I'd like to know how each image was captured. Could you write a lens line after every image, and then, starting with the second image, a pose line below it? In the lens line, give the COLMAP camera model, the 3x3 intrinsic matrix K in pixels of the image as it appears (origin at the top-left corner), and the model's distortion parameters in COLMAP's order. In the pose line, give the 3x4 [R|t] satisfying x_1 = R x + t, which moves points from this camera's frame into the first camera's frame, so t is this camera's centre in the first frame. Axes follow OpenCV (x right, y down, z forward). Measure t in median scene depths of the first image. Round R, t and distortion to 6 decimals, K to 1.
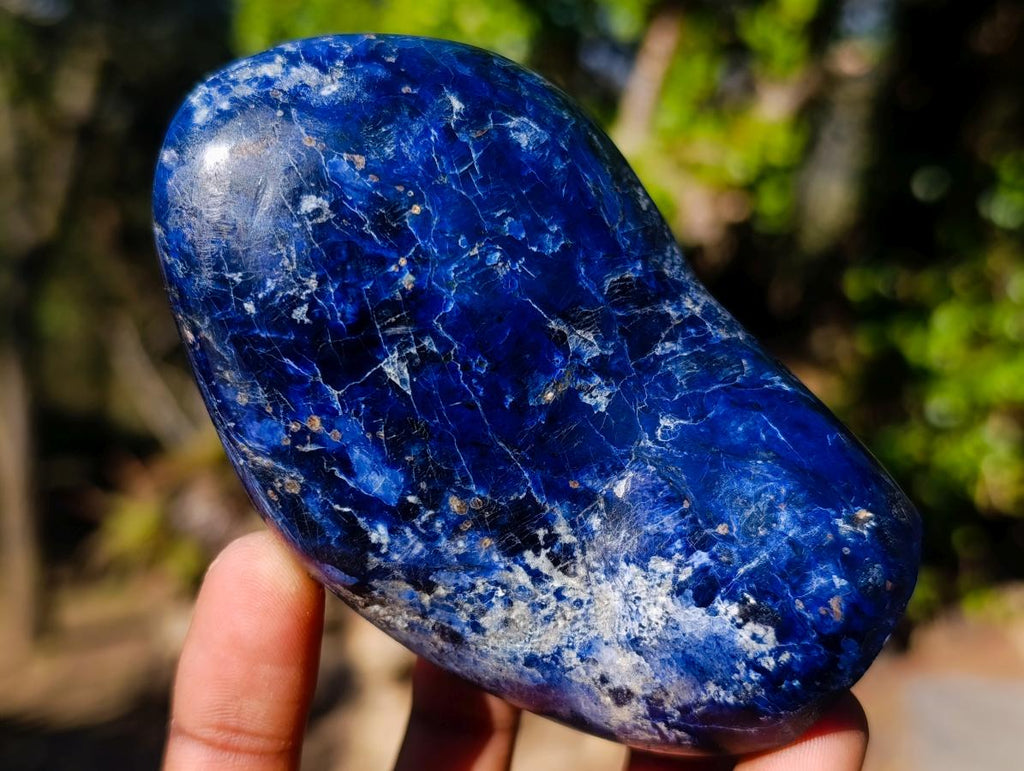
lens RADIAL K [[1553.3, 0, 515.1], [0, 1553.3, 377.1], [0, 0, 1]] dist [0.325045, -2.270161]
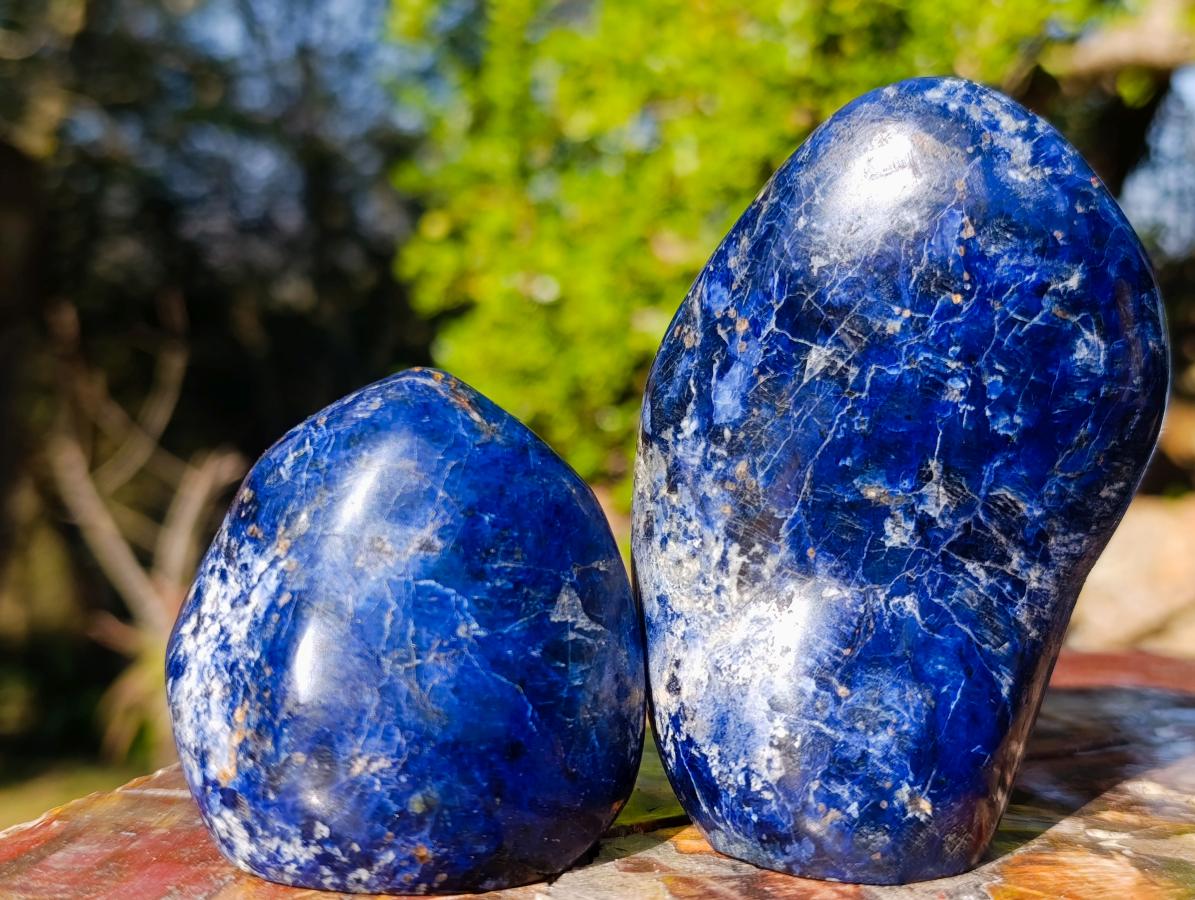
lens RADIAL K [[1812.7, 0, 601.1], [0, 1812.7, 440.2], [0, 0, 1]] dist [0.325045, -2.270161]
pose [[0.455910, 0.847542, -0.271695, 0.251581], [-0.825172, 0.516906, 0.227813, -0.142037], [0.333522, 0.120332, 0.935031, -0.256932]]
